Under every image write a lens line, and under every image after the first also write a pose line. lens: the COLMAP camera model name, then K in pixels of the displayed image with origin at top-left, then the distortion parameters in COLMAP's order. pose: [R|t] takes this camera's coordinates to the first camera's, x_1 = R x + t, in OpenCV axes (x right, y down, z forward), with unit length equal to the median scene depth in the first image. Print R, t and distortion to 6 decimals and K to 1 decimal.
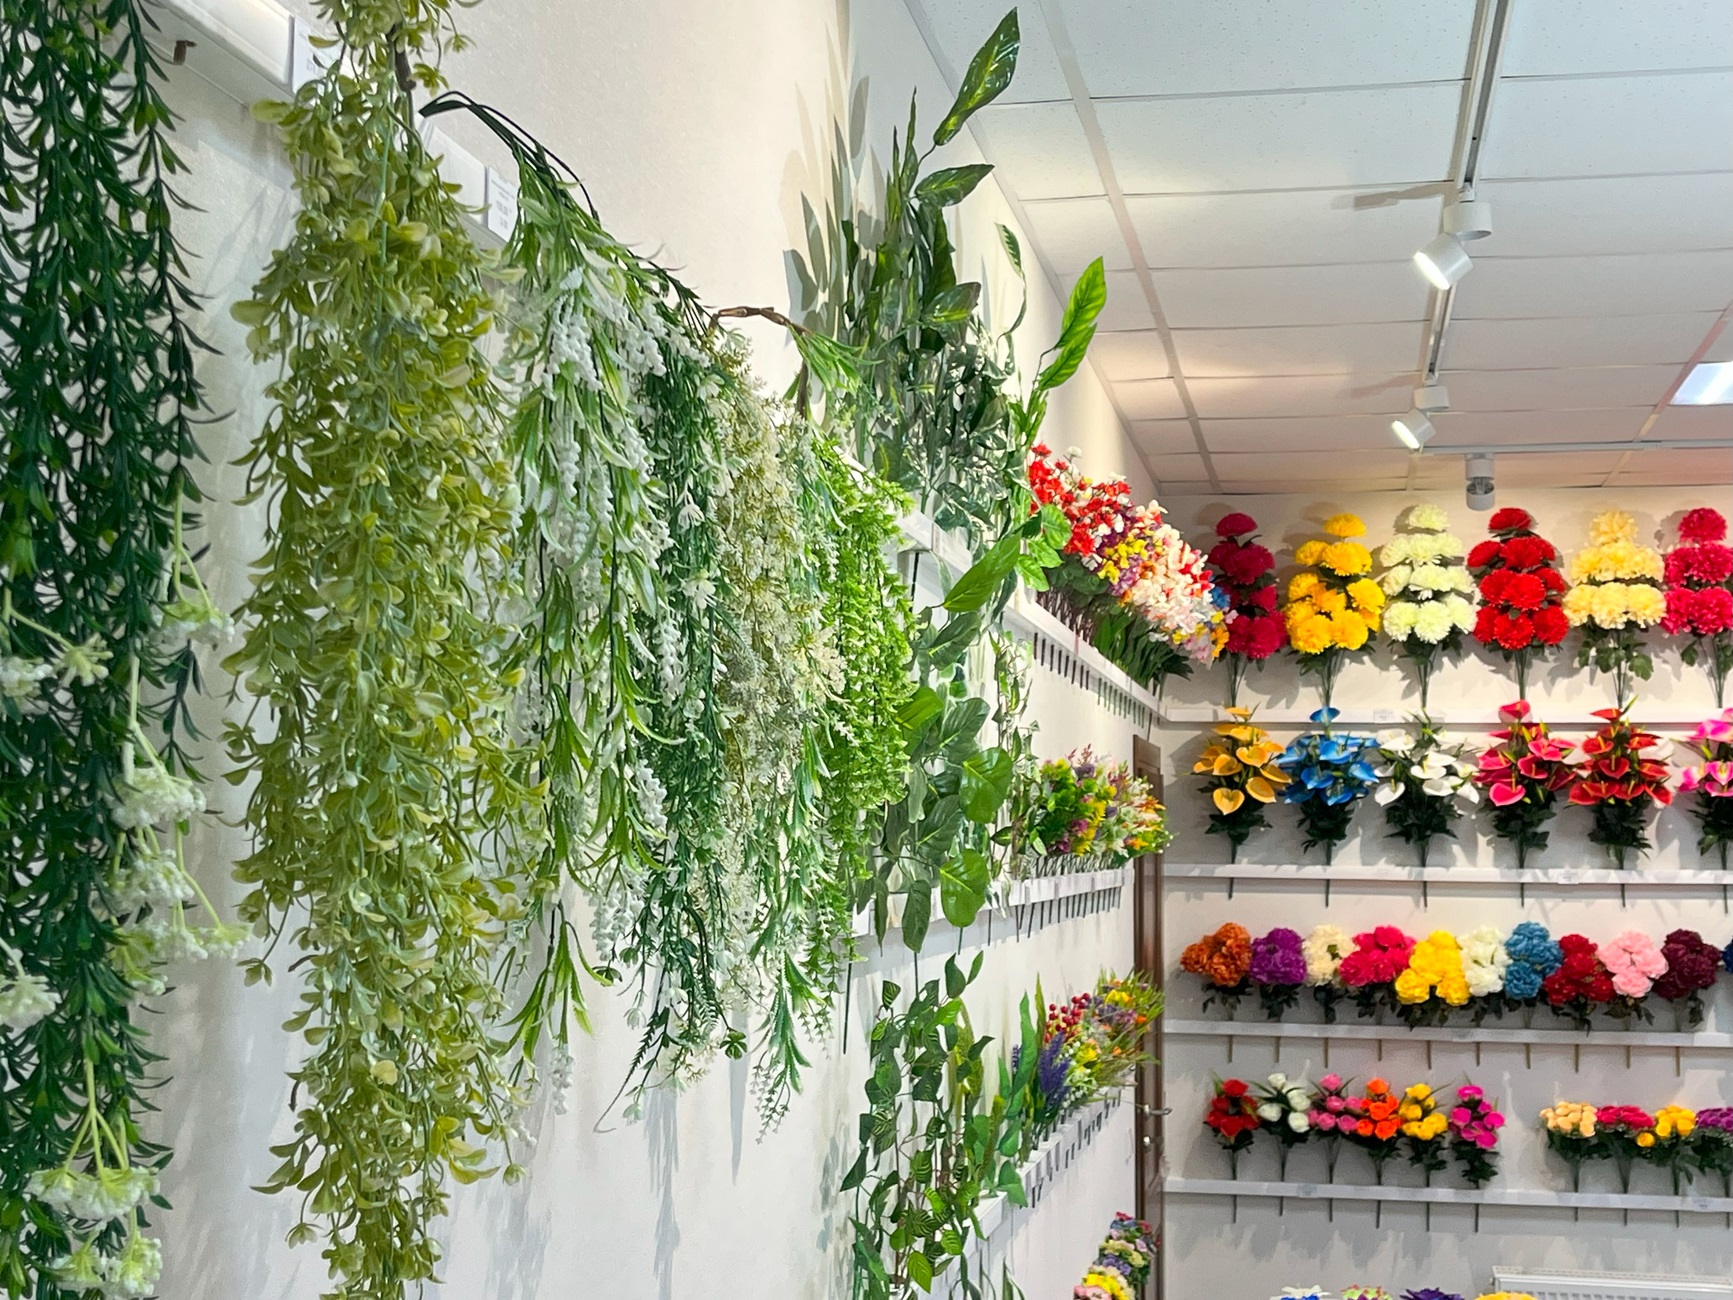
lens RADIAL K [[2538.9, 0, 866.5], [0, 2538.9, 650.0], [0, 0, 1]] dist [0.052342, -0.025475]
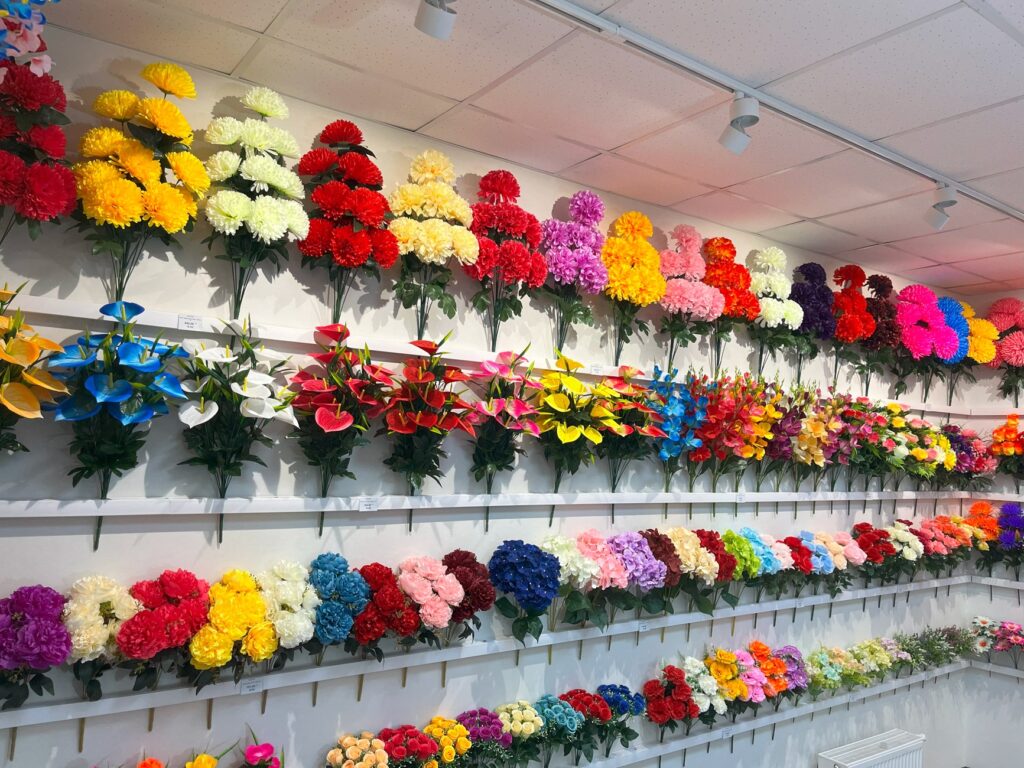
lens RADIAL K [[776.3, 0, 514.1], [0, 776.3, 389.2], [0, 0, 1]] dist [0.057856, -0.085143]
pose [[0.687171, 0.069000, 0.723212, 0.090682], [-0.080252, 0.996597, -0.018831, 0.044965], [-0.722050, -0.045099, 0.690369, 0.748239]]
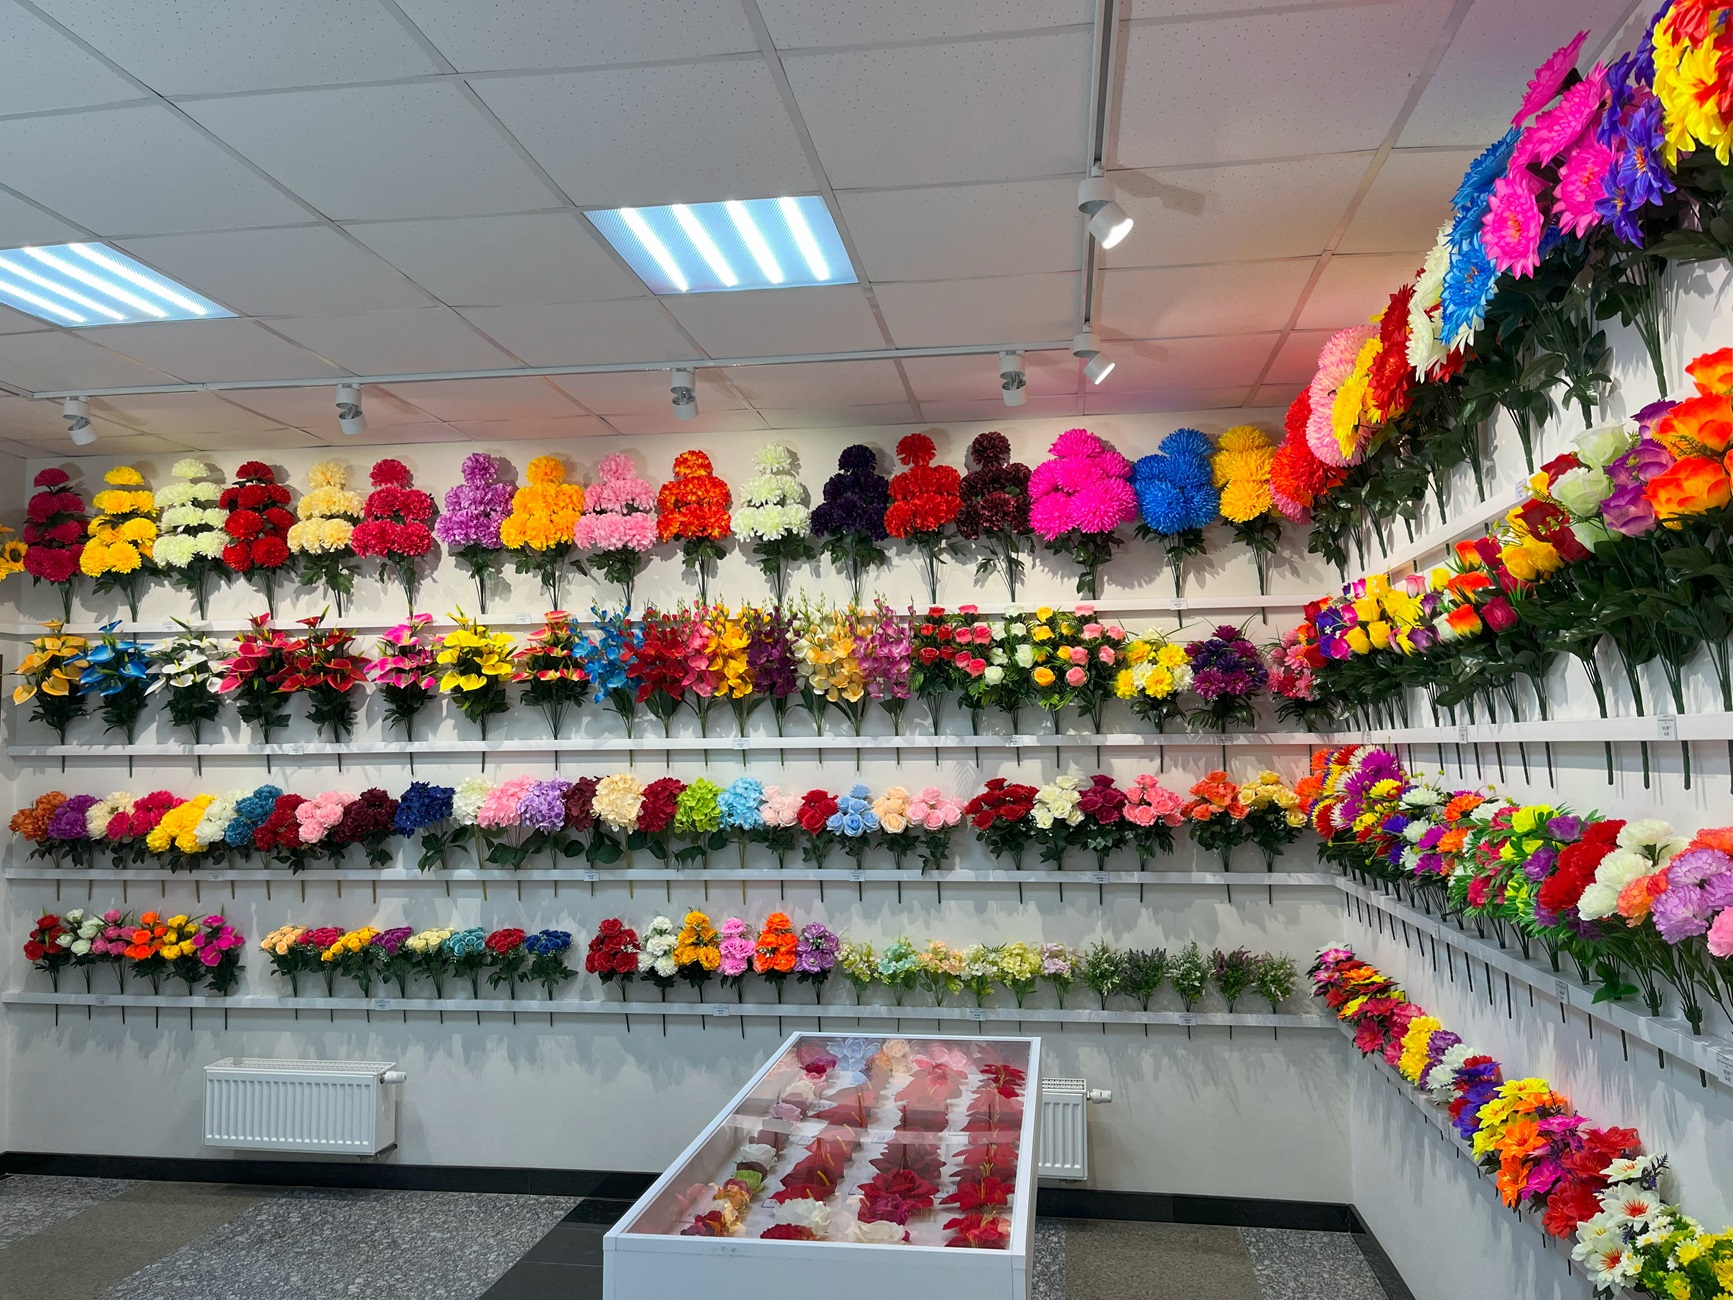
lens RADIAL K [[1313.8, 0, 870.1], [0, 1313.8, 658.8], [0, 0, 1]] dist [0.057856, -0.085143]
pose [[0.998932, -0.013758, 0.044111, 0.531230], [0.013800, 0.999905, -0.000648, 0.047880], [-0.044097, 0.001256, 0.999026, 0.324933]]
